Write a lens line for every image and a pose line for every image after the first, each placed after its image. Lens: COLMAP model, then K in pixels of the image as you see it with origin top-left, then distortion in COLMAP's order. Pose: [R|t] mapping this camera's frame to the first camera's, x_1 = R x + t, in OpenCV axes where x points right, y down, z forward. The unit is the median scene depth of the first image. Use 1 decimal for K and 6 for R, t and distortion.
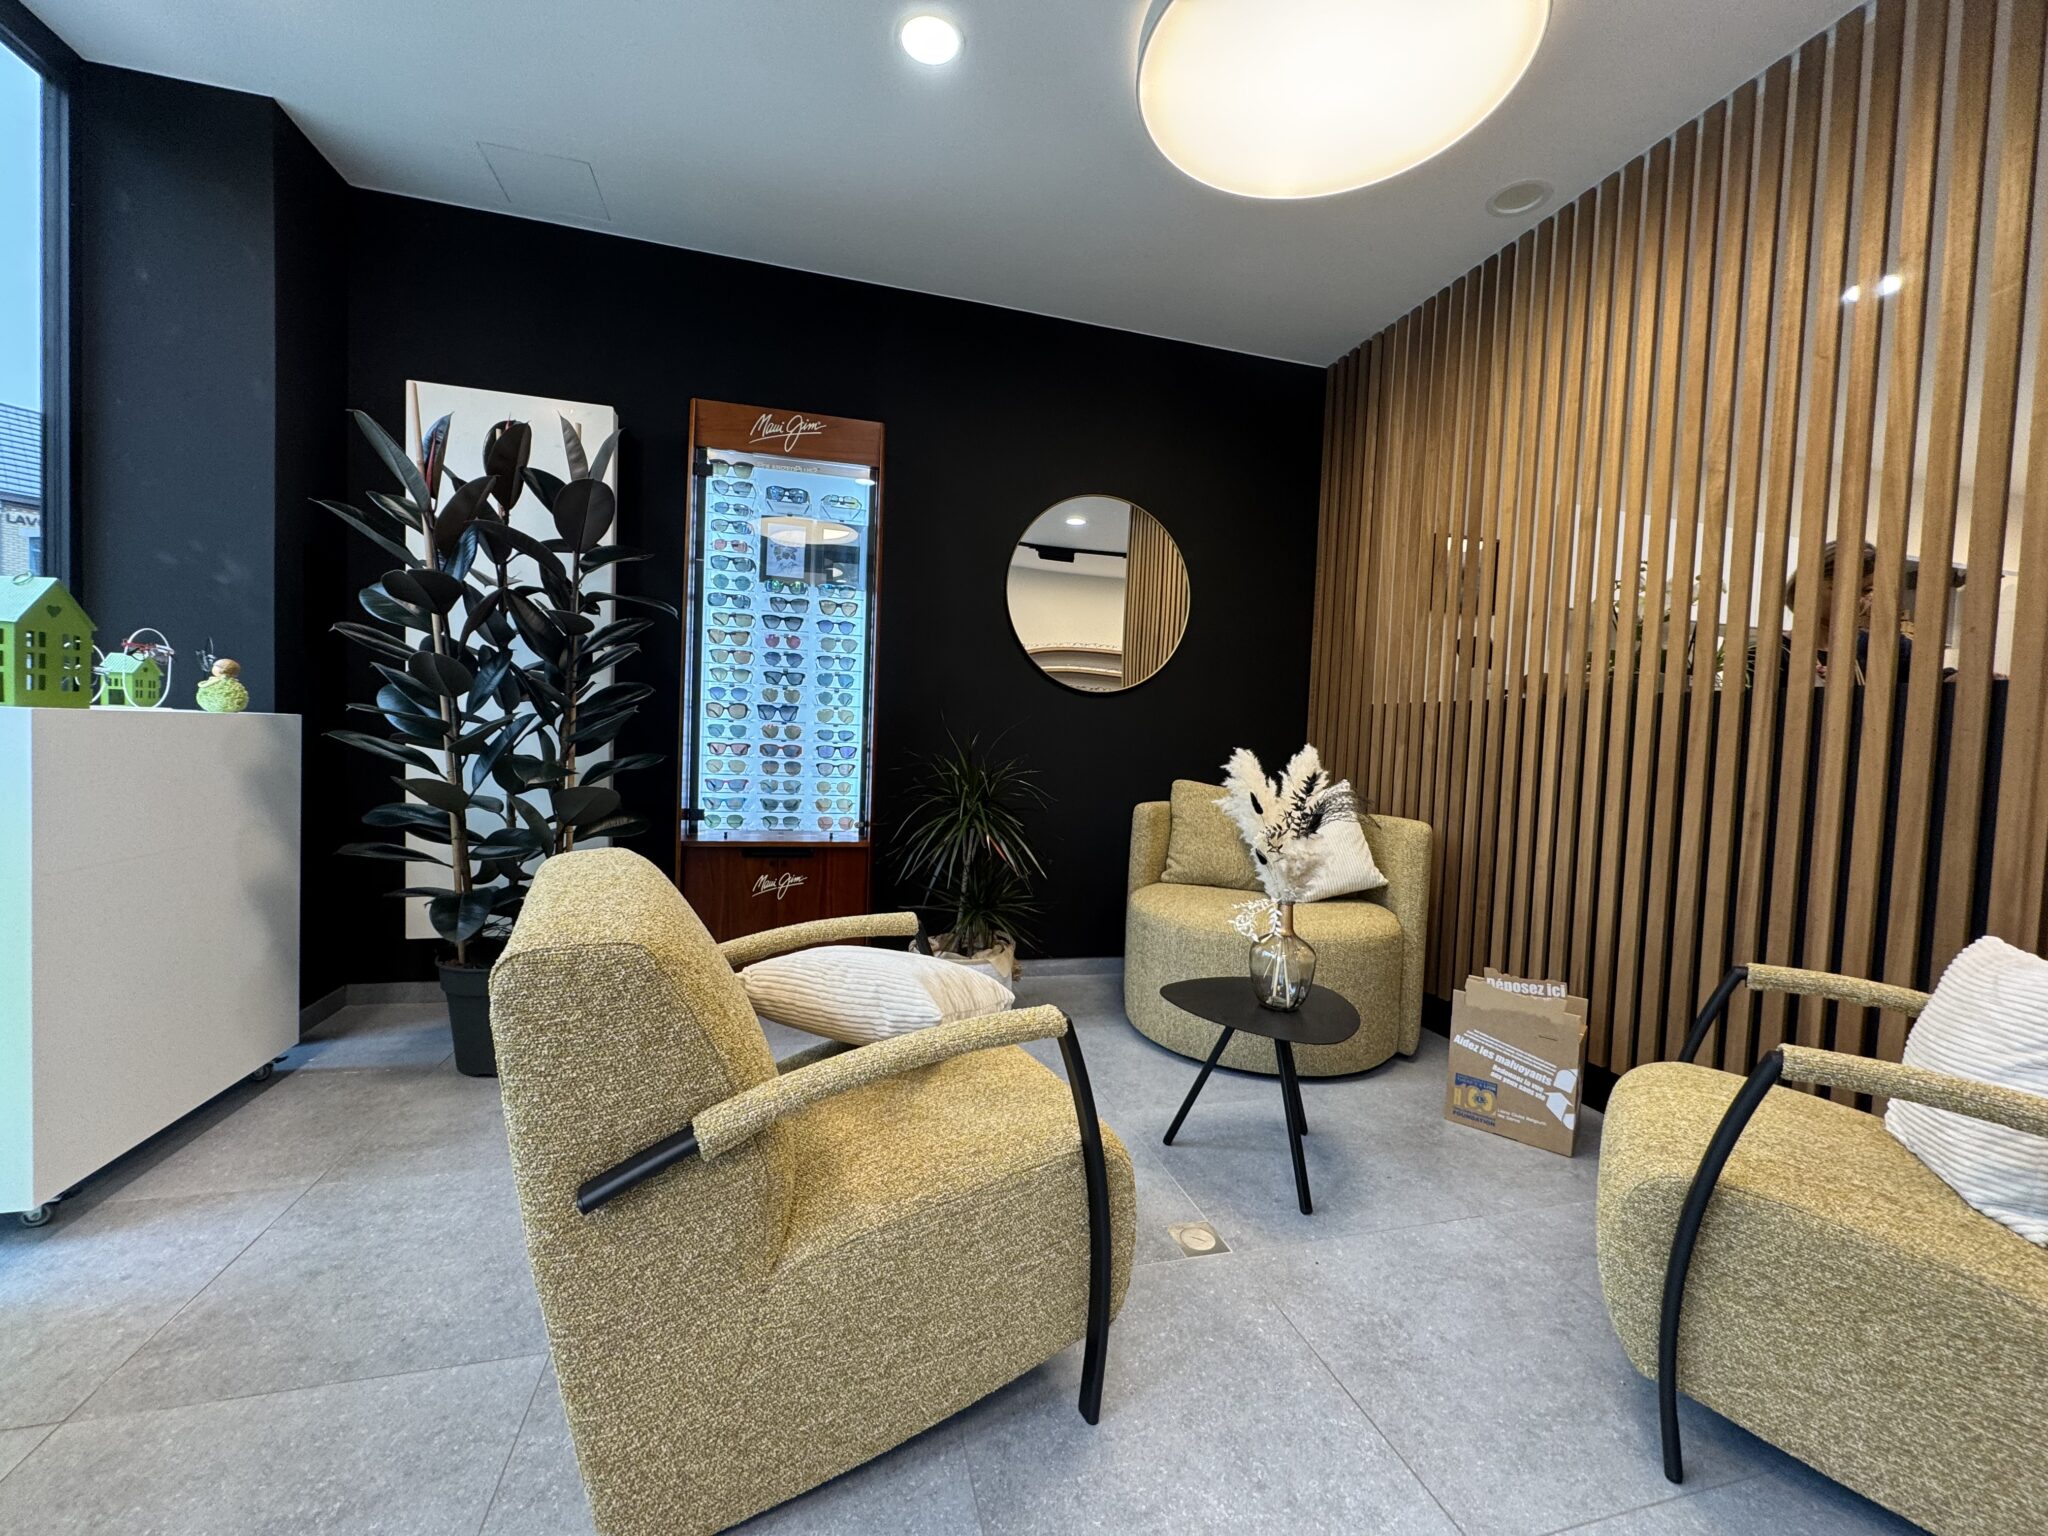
lens RADIAL K [[813.9, 0, 1020.7], [0, 813.9, 768.4], [0, 0, 1]] dist [-0.000703, 0.000507]
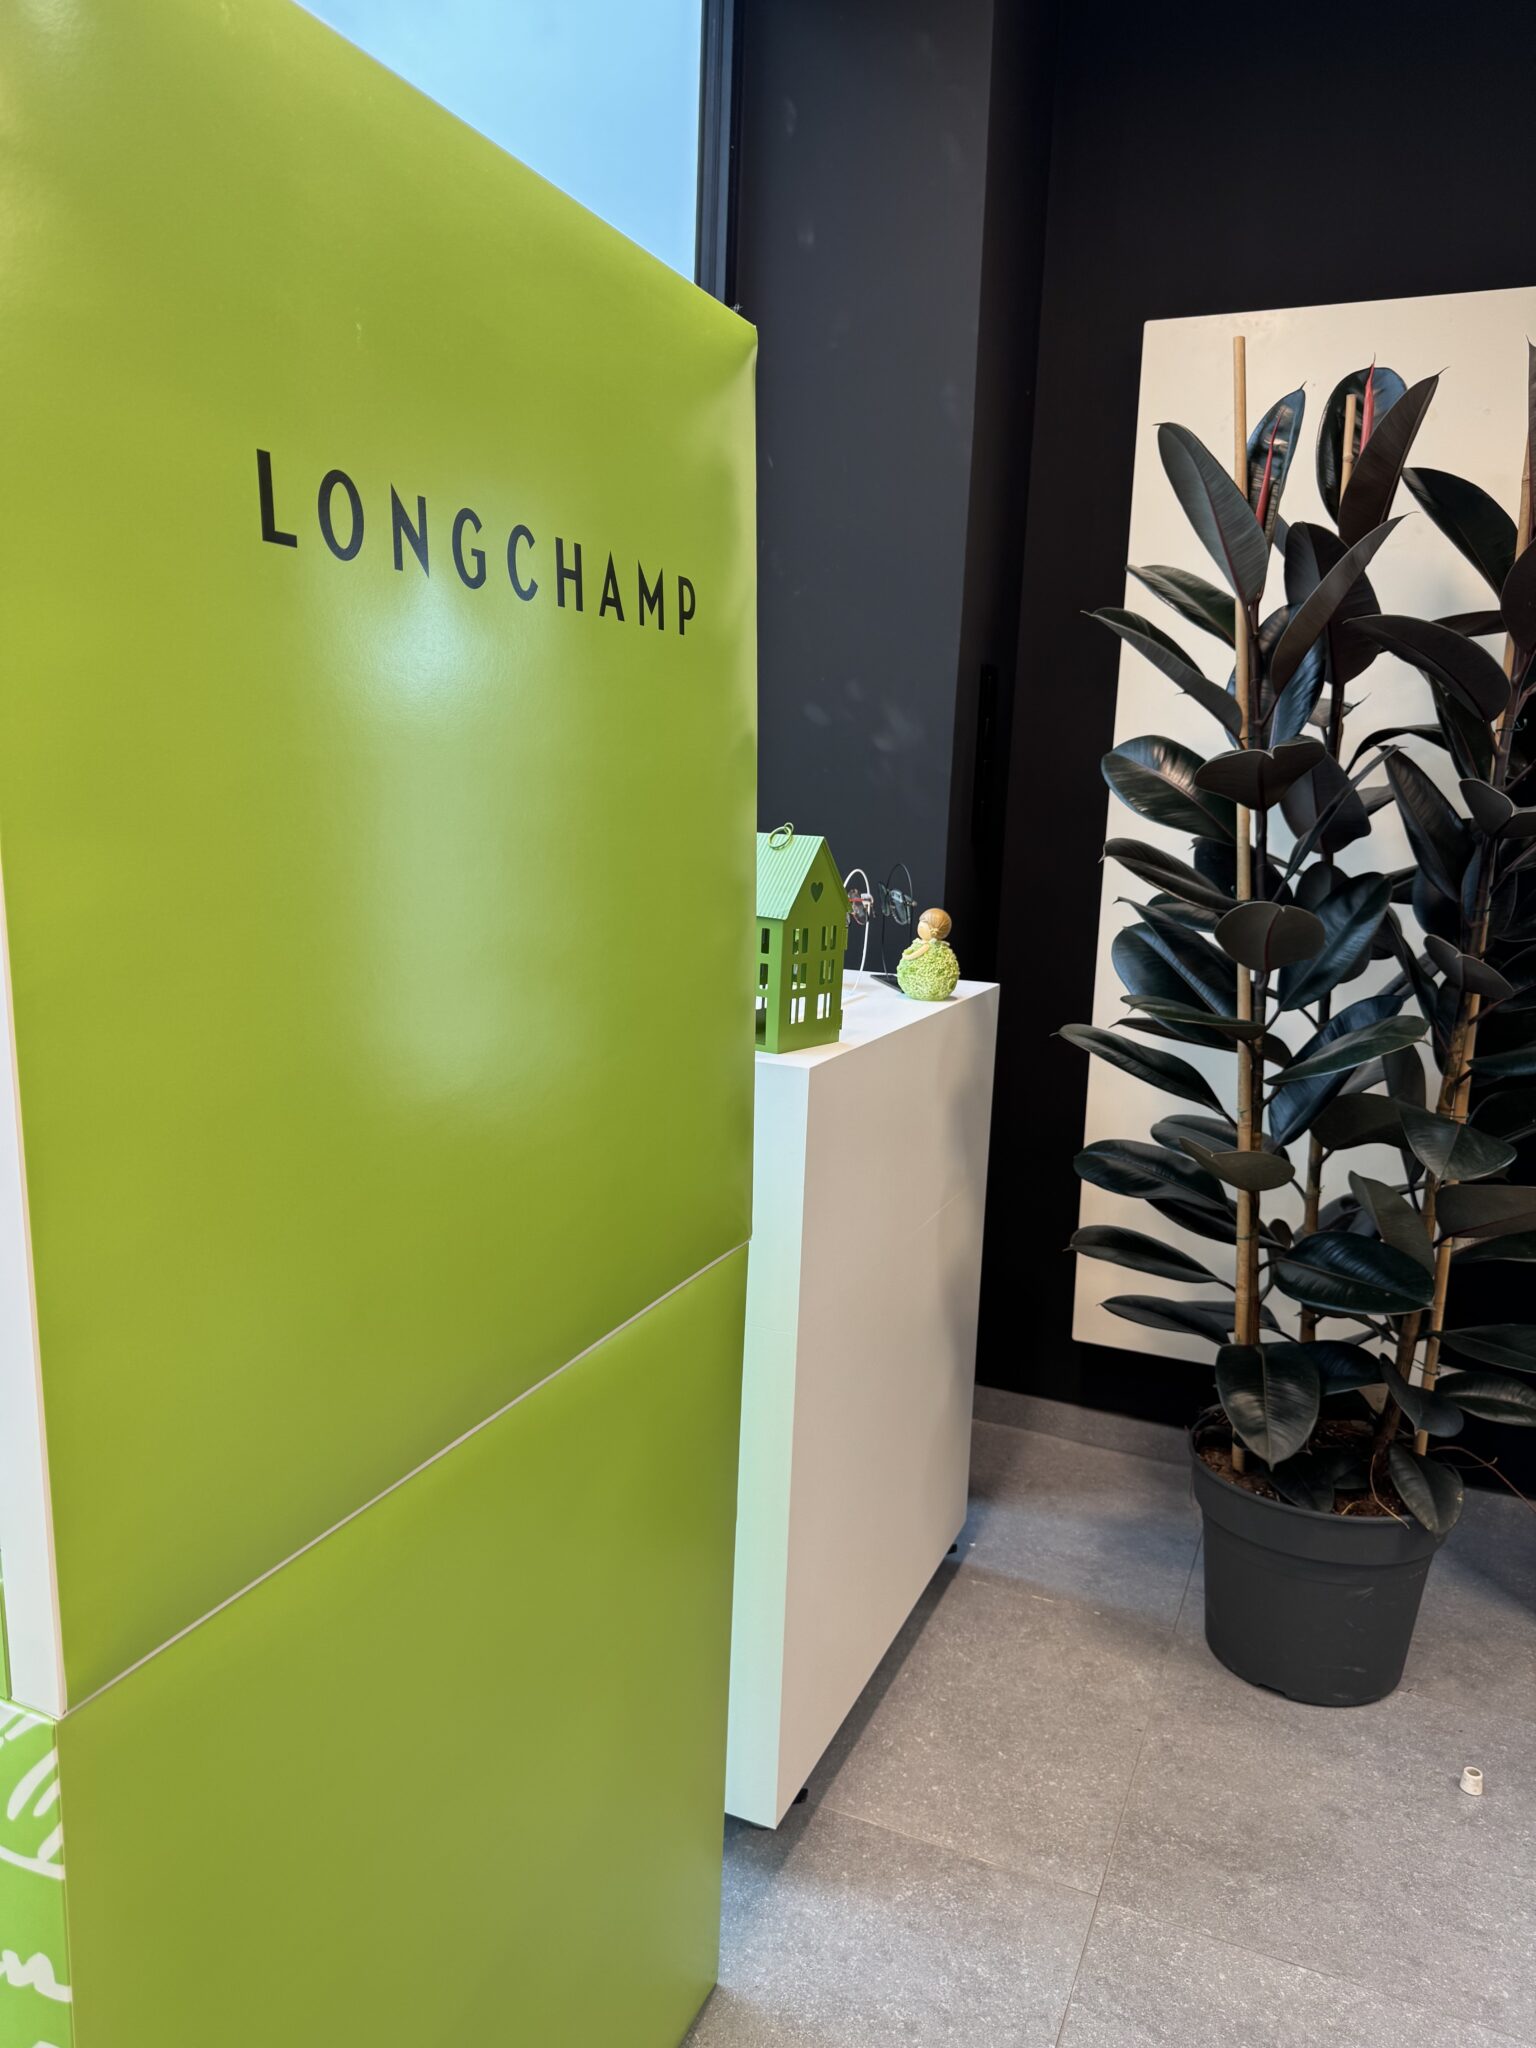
lens RADIAL K [[1451.5, 0, 757.6], [0, 1451.5, 1029.9], [0, 0, 1]] dist [0.072334, -0.109721]
pose [[0.775617, 0.094425, -0.624101, -0.365873], [-0.030581, 0.993208, 0.112265, -0.142488], [0.630463, -0.067989, 0.773236, 0.088612]]
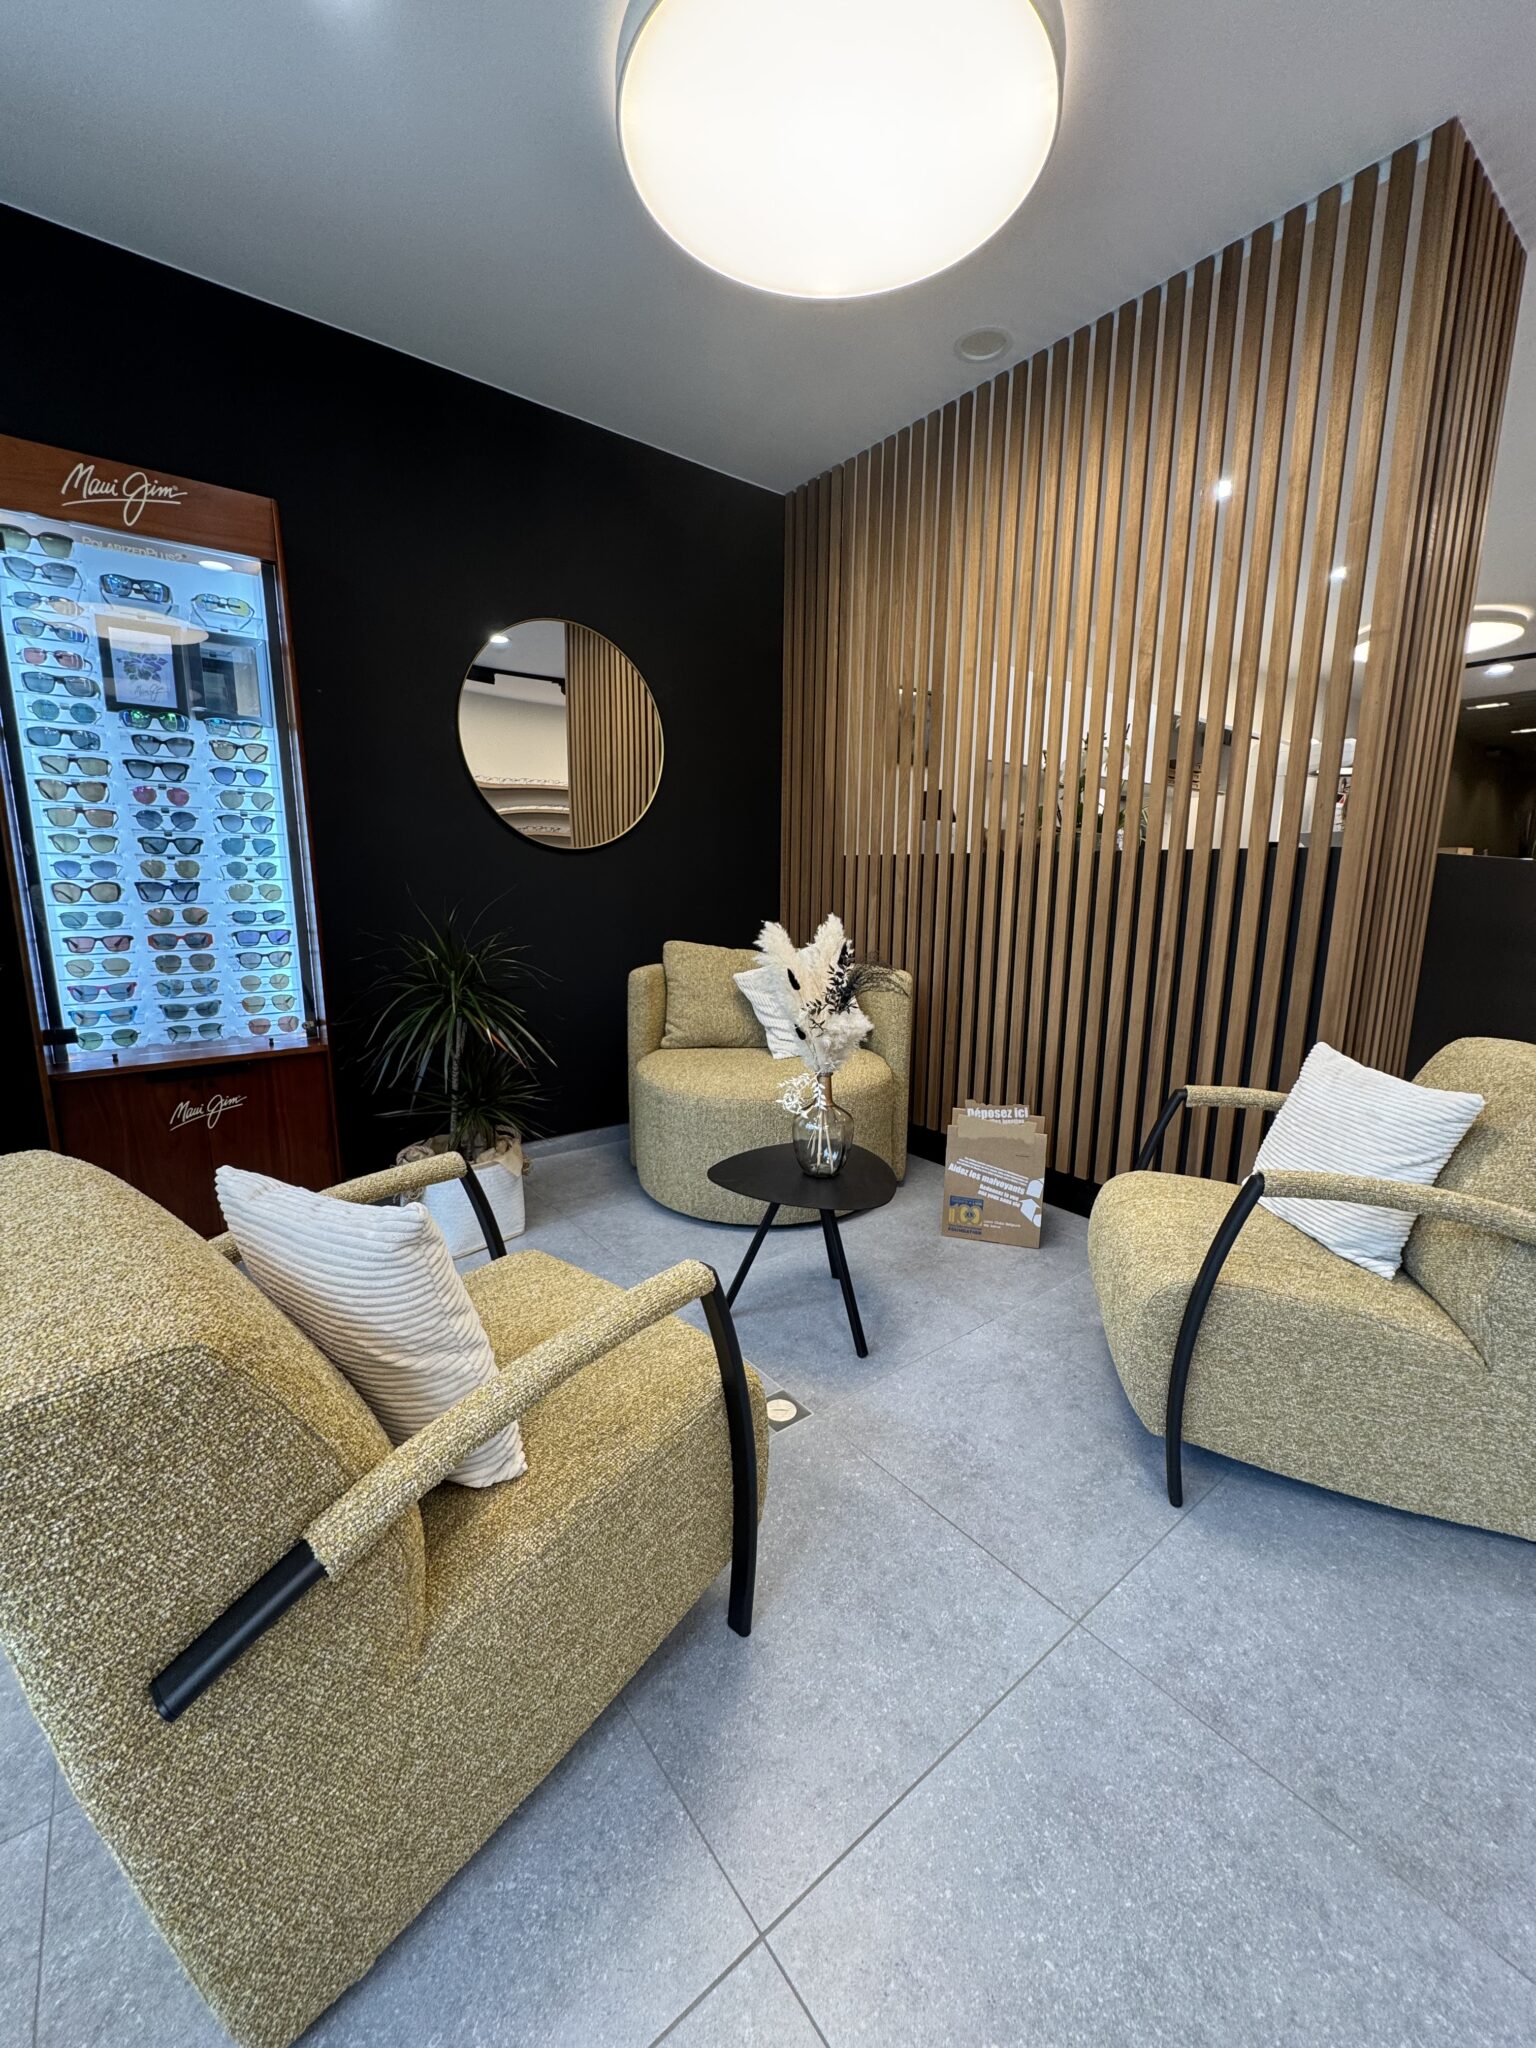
lens RADIAL K [[815.7, 0, 768.1], [0, 815.7, 1022.5], [0, 0, 1]] dist [-0.000669, 0.000391]
pose [[0.922440, -0.102087, 0.372402, -0.098613], [0.045247, 0.986352, 0.158313, -0.055779], [-0.383482, -0.129184, 0.914469, 0.085861]]
